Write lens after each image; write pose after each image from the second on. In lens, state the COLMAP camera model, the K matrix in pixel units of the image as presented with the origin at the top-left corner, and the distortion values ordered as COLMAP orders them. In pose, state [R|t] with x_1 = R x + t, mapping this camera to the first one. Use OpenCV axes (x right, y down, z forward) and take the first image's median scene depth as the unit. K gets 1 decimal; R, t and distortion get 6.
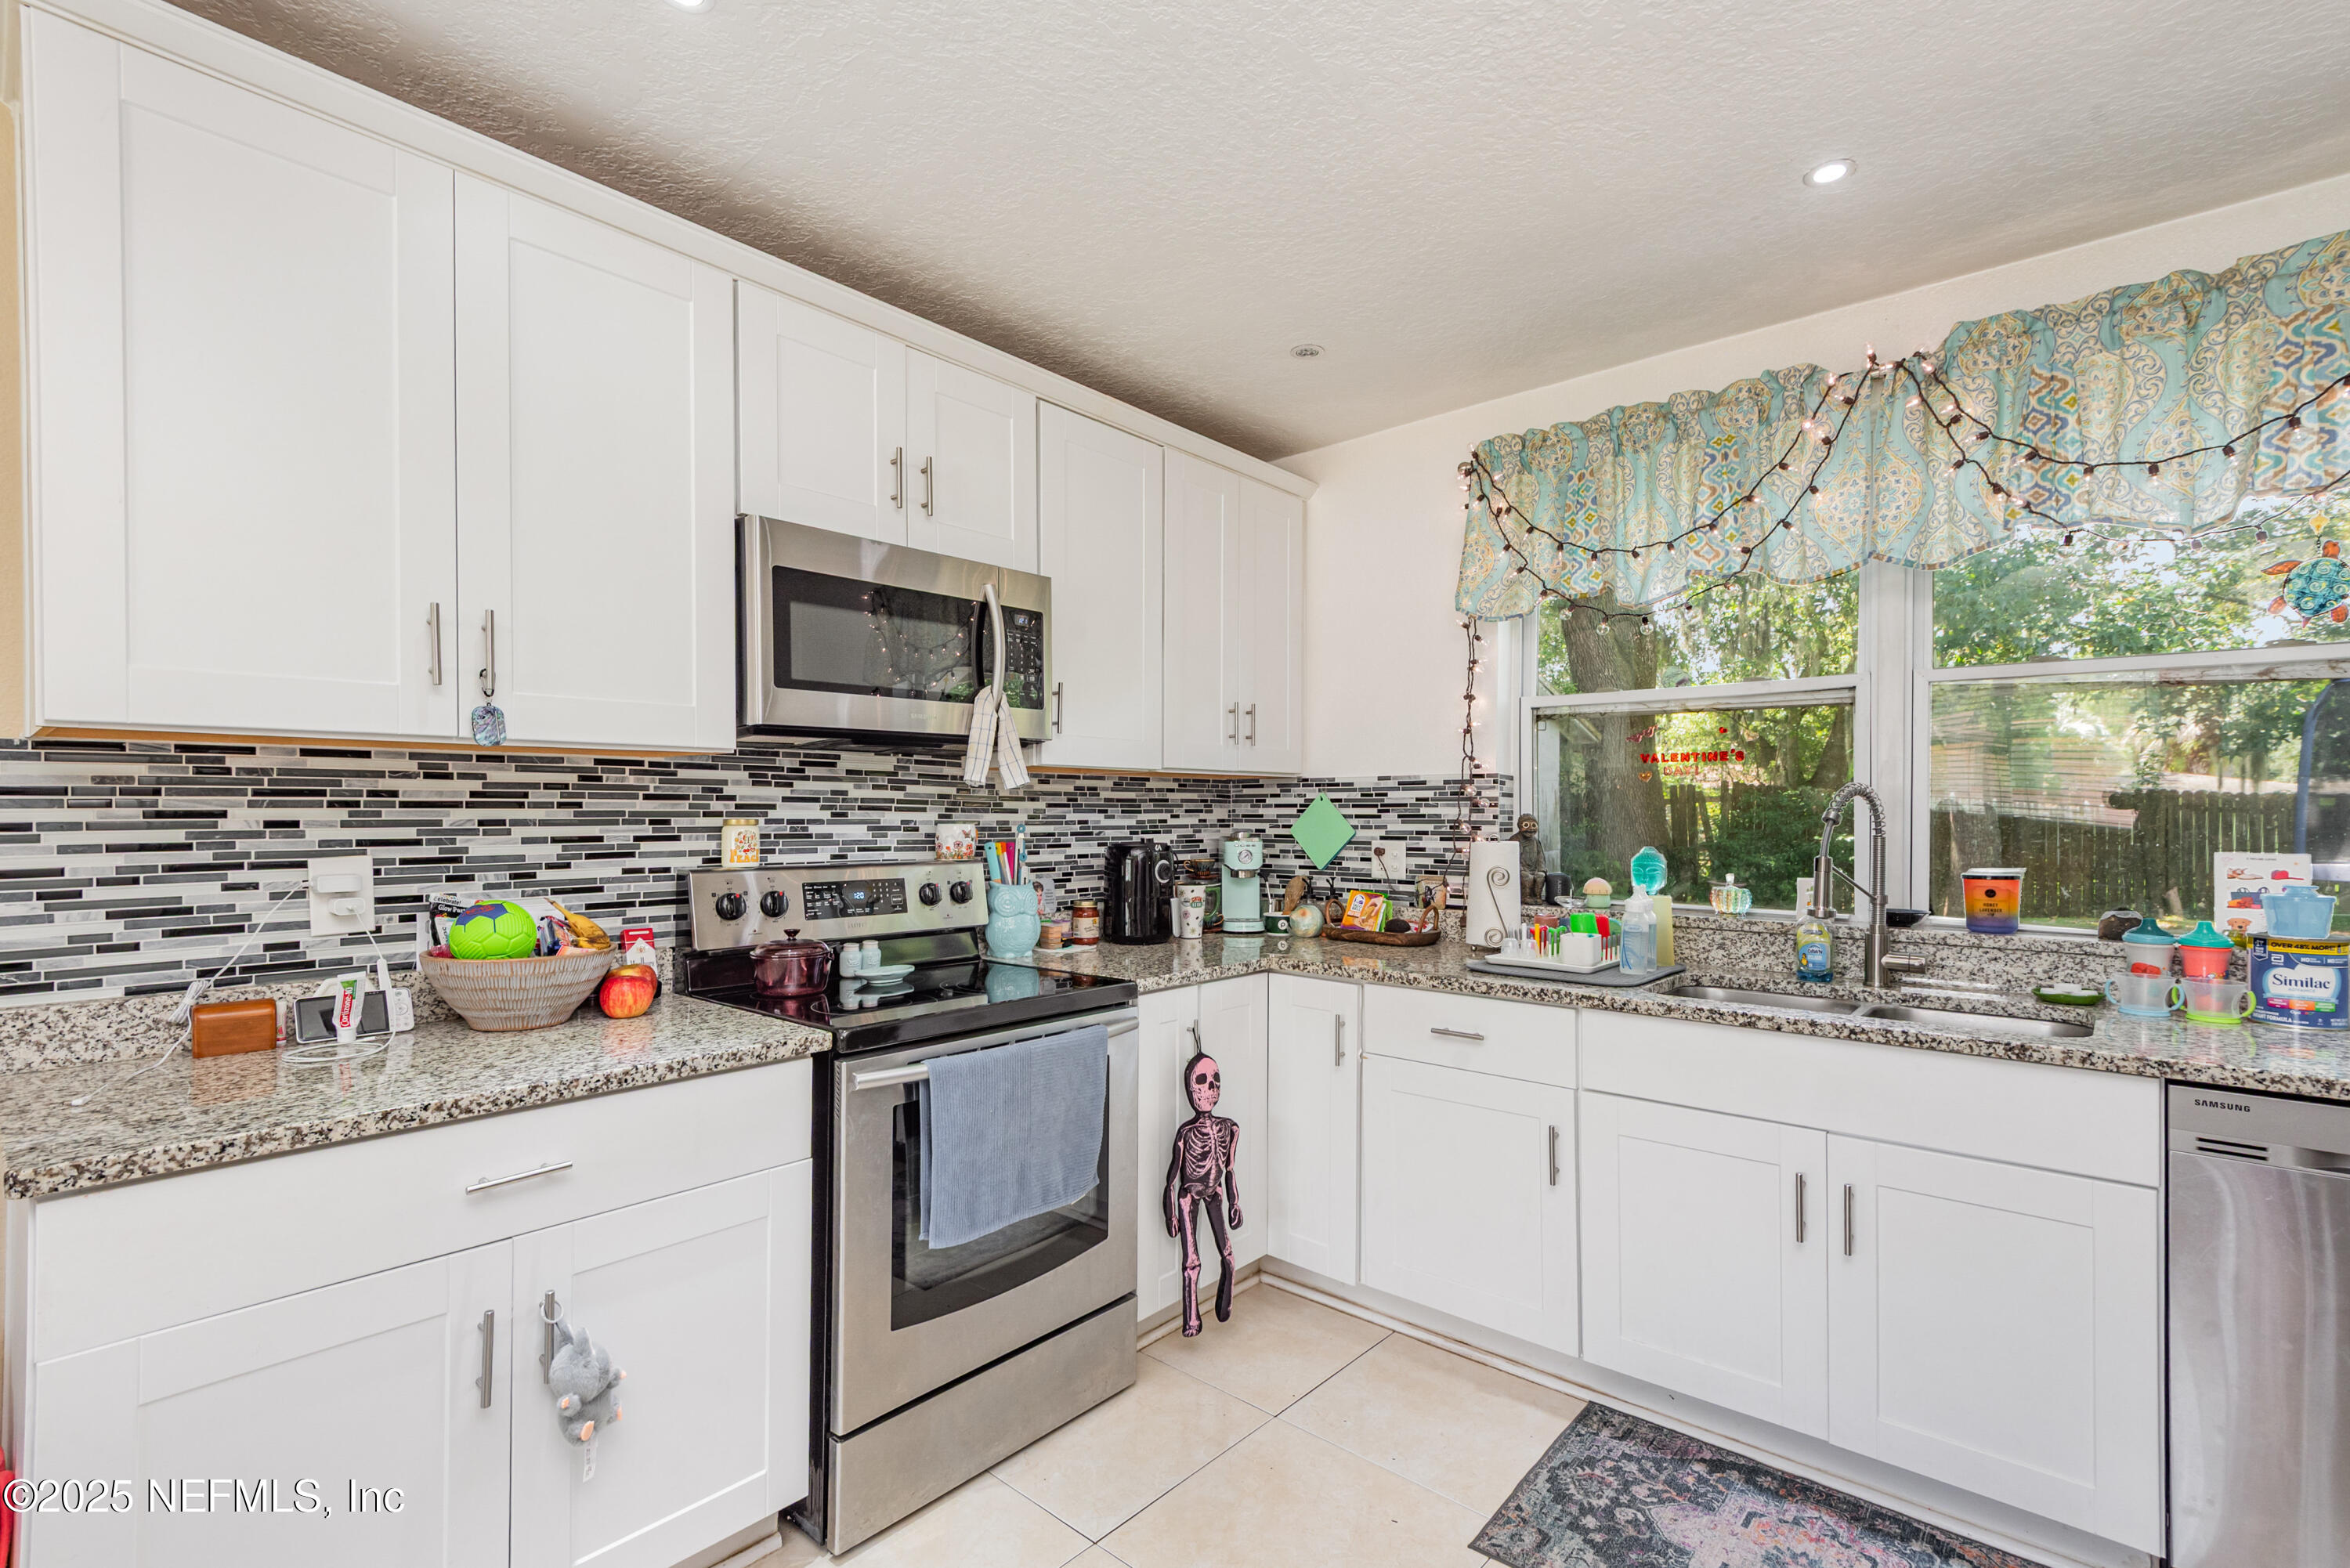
lens RADIAL K [[1043.9, 0, 1172.8], [0, 1043.9, 805.7], [0, 0, 1]] dist [0.018808, -0.016489]
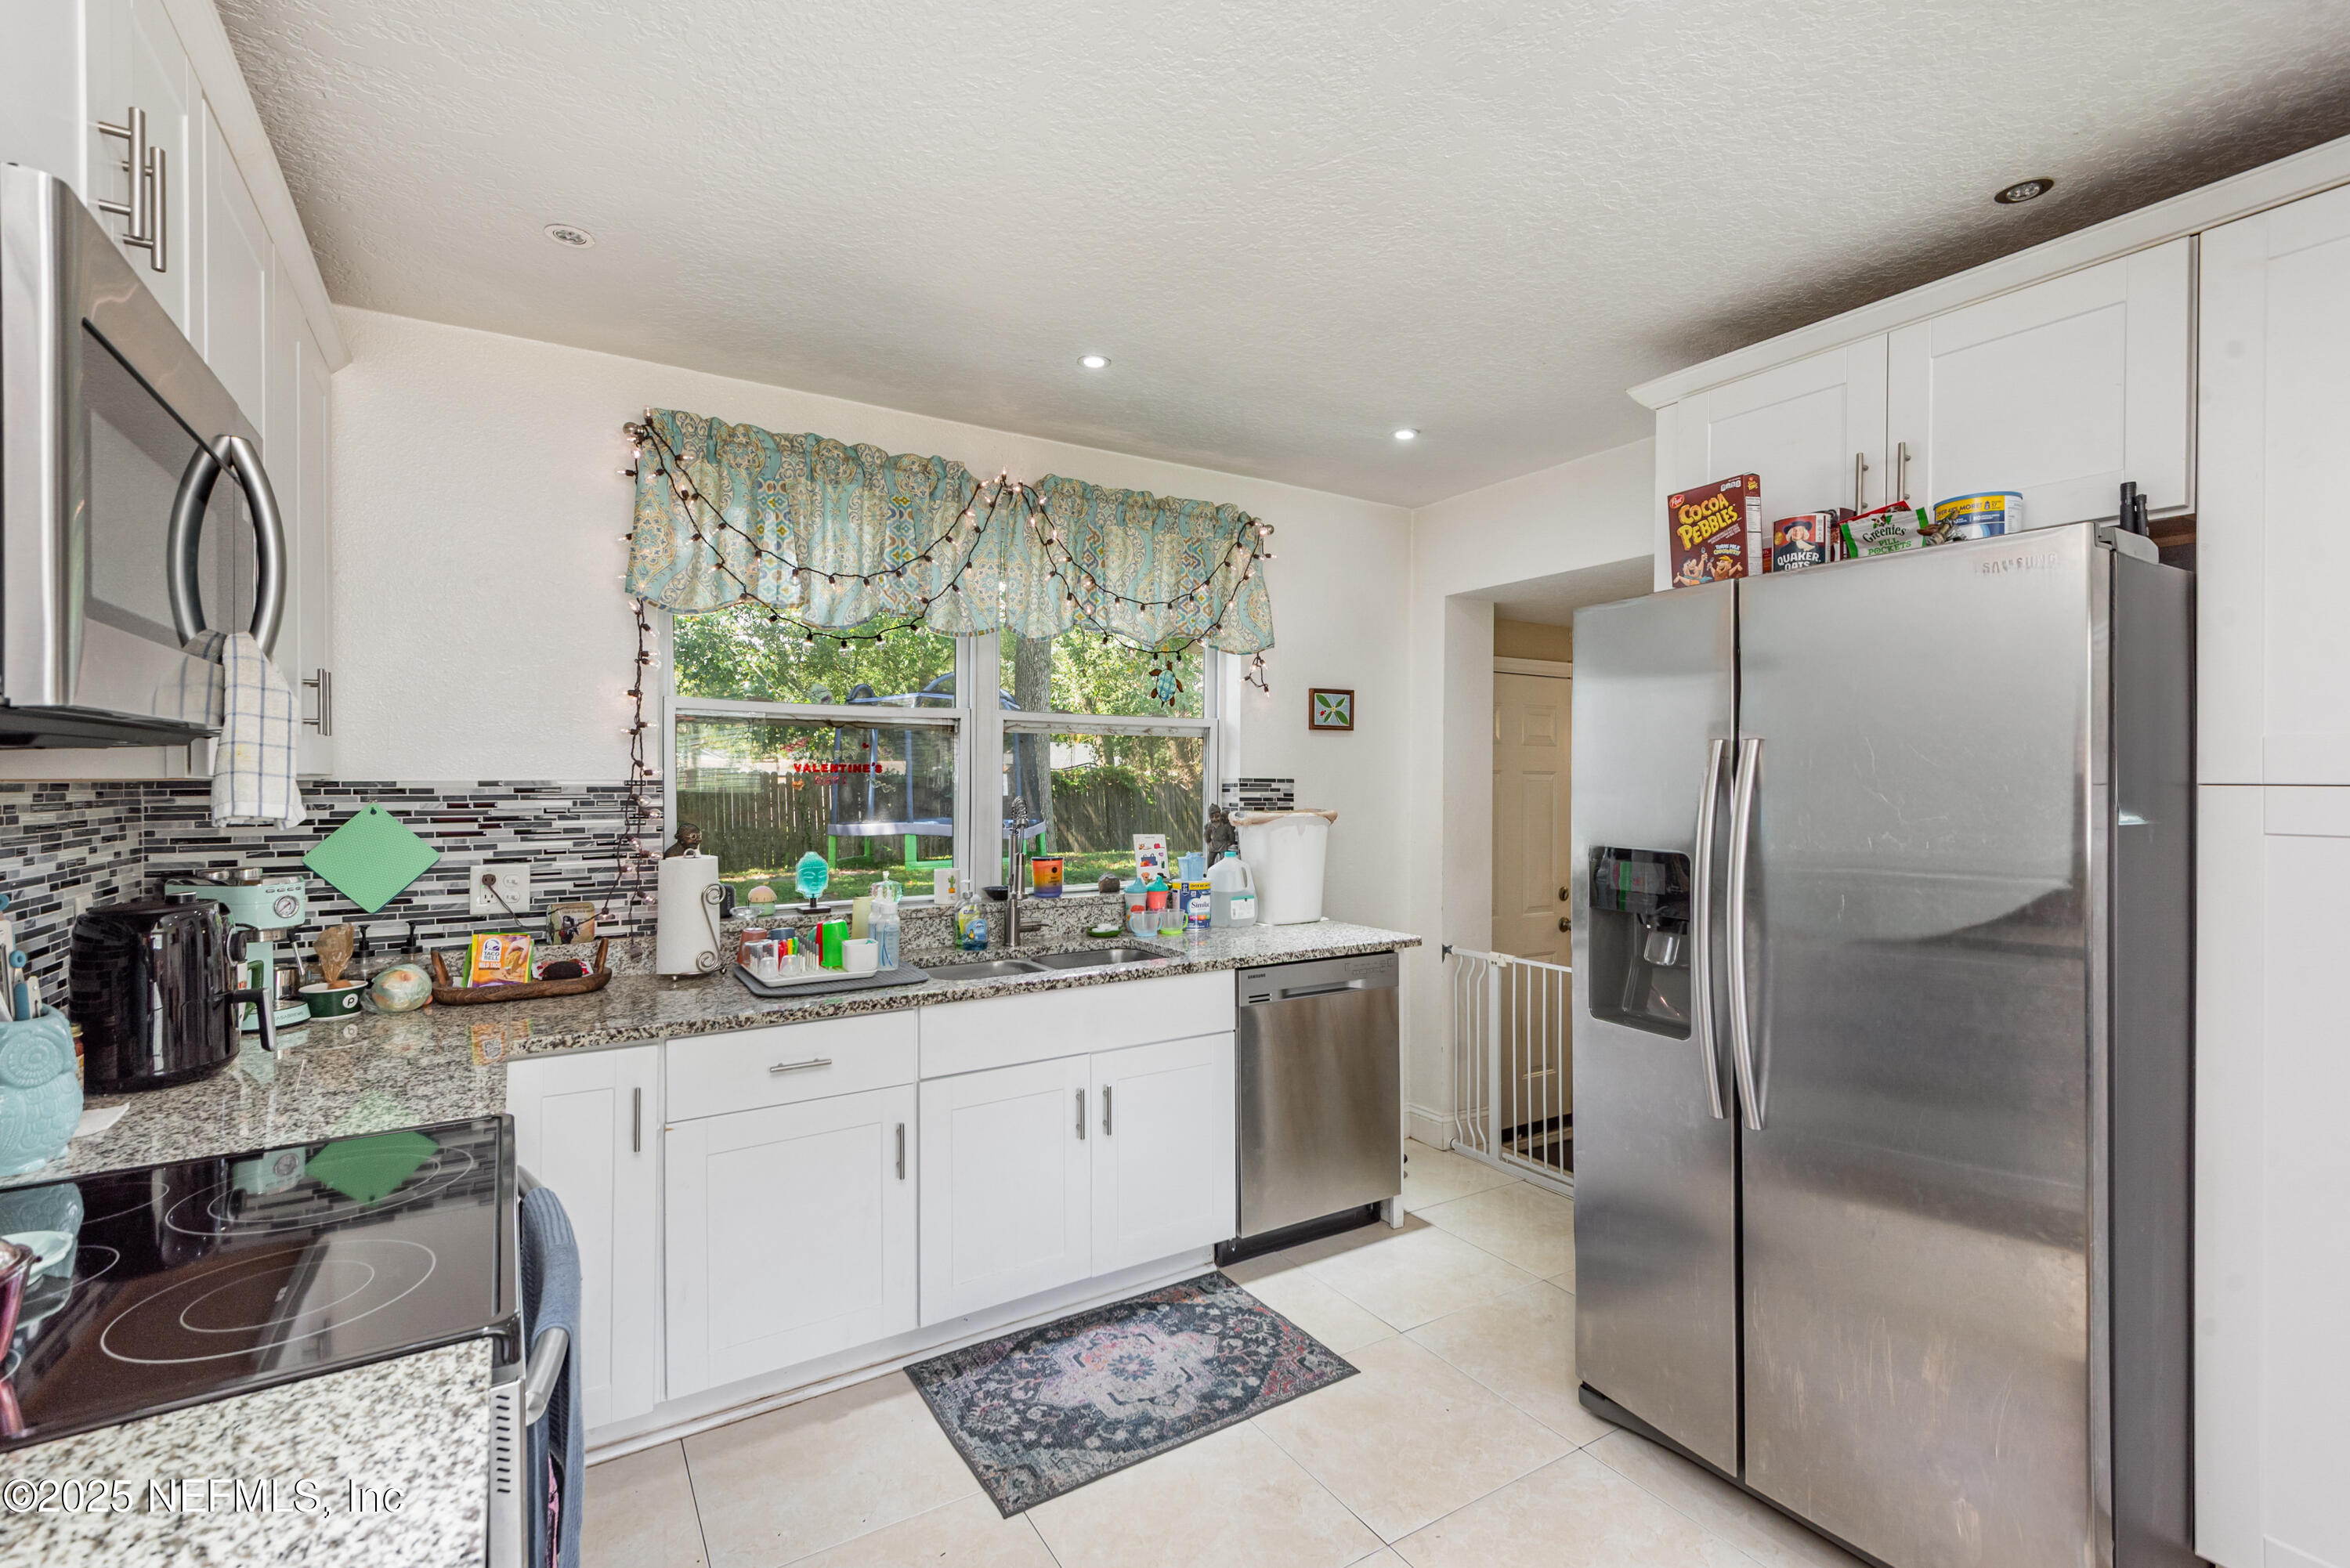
lens RADIAL K [[1051.0, 0, 1162.1], [0, 1051.0, 780.5], [0, 0, 1]] dist [0.020094, -0.000196]
pose [[0.289519, -0.002952, 0.957168, -0.513391], [-0.002180, 0.999991, 0.003743, -0.041653], [-0.957170, -0.003170, 0.289510, 0.382273]]
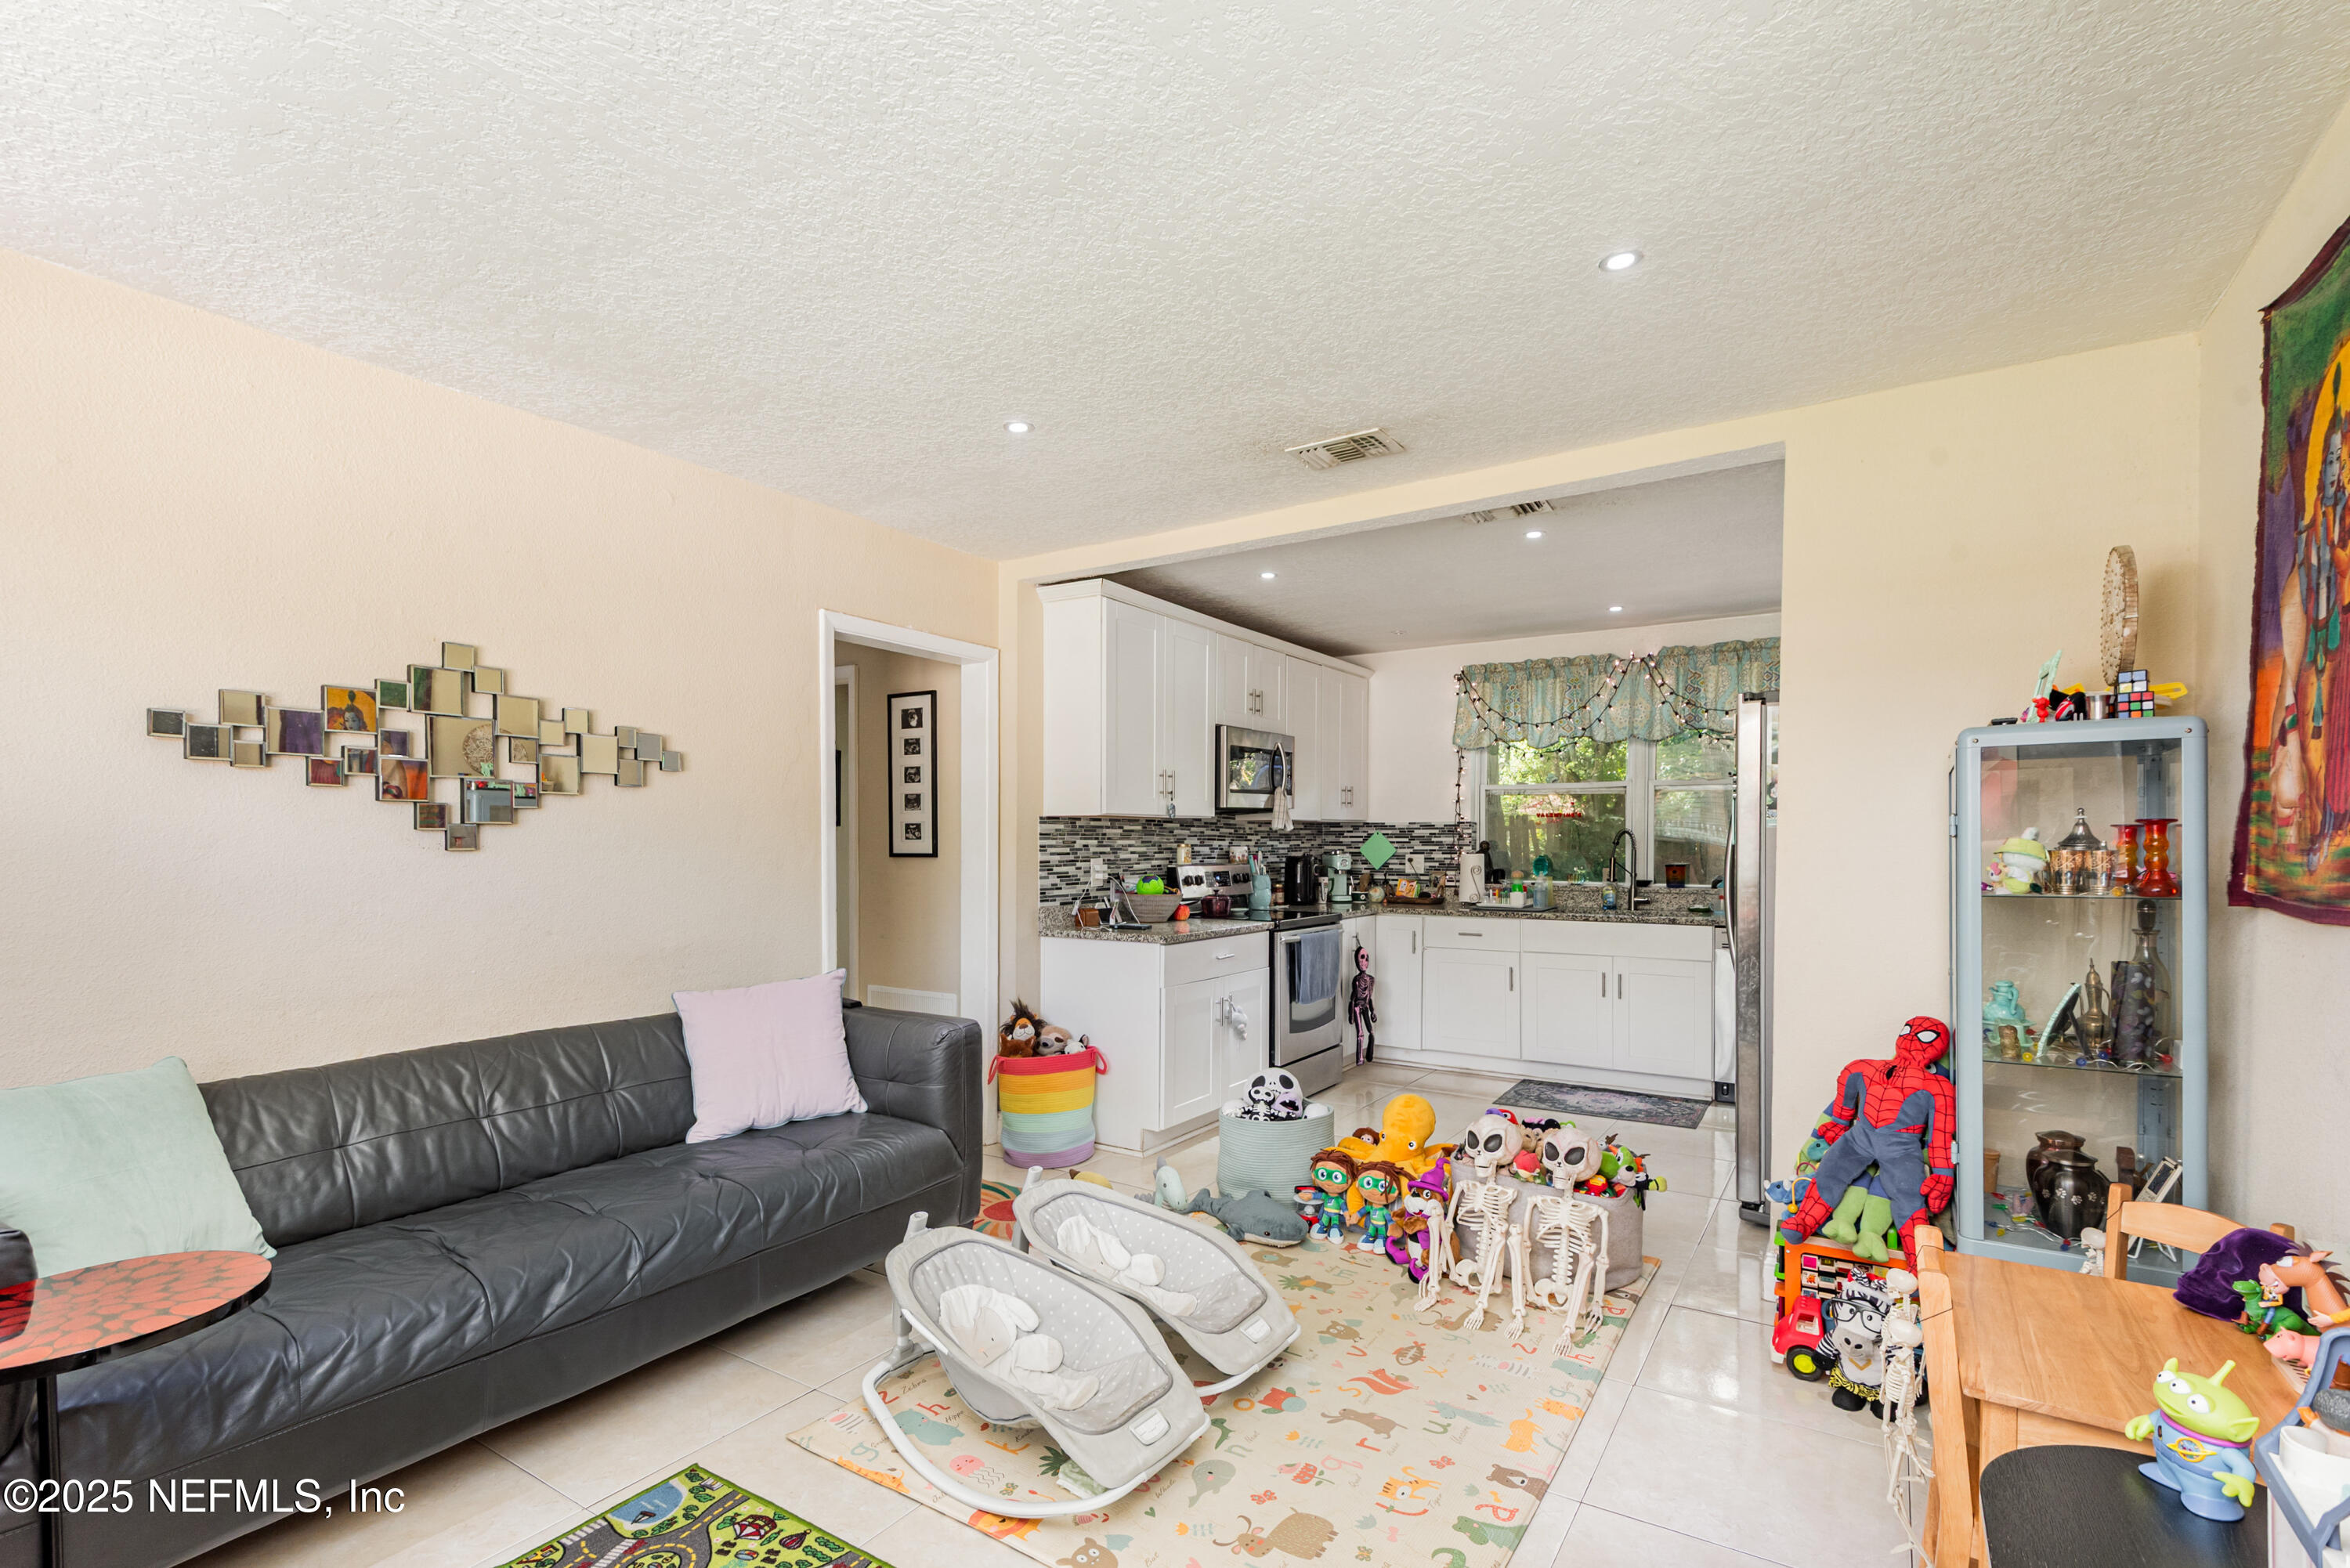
lens RADIAL K [[1061.1, 0, 1149.3], [0, 1061.1, 837.5], [0, 0, 1]] dist [-0.000247, -0.000297]
pose [[0.991987, -0.001748, 0.126330, -0.706119], [0.001110, 0.999986, 0.005119, -0.012800], [-0.126337, -0.004938, 0.991975, -1.213733]]
